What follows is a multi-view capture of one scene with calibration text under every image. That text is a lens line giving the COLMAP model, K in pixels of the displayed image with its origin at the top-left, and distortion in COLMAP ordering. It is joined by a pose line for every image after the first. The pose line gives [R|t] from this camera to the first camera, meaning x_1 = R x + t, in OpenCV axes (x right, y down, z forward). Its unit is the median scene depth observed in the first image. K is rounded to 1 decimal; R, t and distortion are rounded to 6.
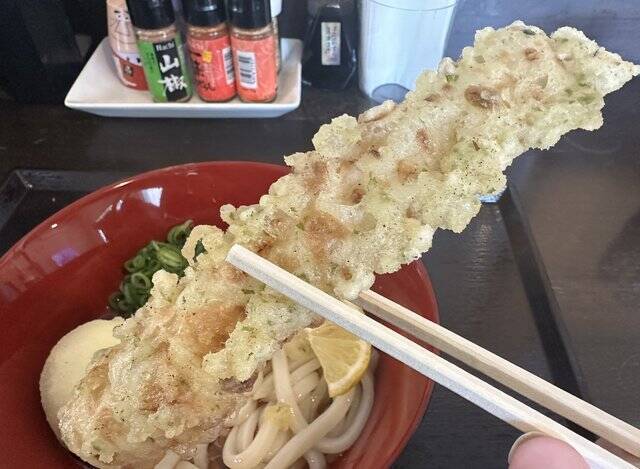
lens RADIAL K [[451.5, 0, 320.0], [0, 451.5, 234.5], [0, 0, 1]] dist [-0.002472, -0.000992]
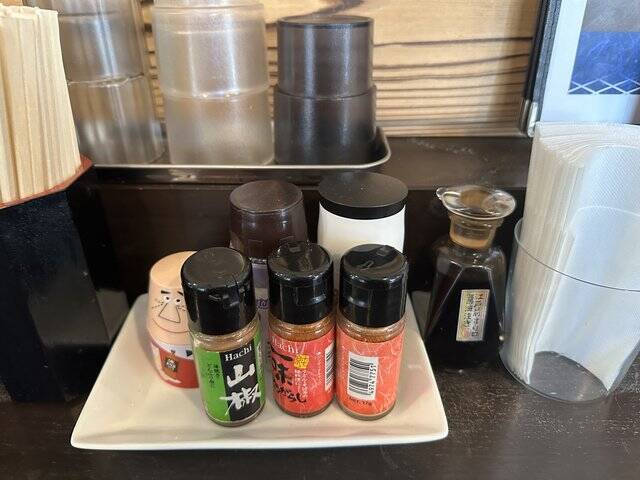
lens RADIAL K [[460.5, 0, 320.0], [0, 460.5, 240.0], [0, 0, 1]] dist [-0.000654, -0.000064]
pose [[0.999786, -0.009772, -0.018234, -0.205556], [0.004160, 0.958358, -0.285538, -0.363330], [0.020265, 0.285401, 0.958194, 0.330435]]
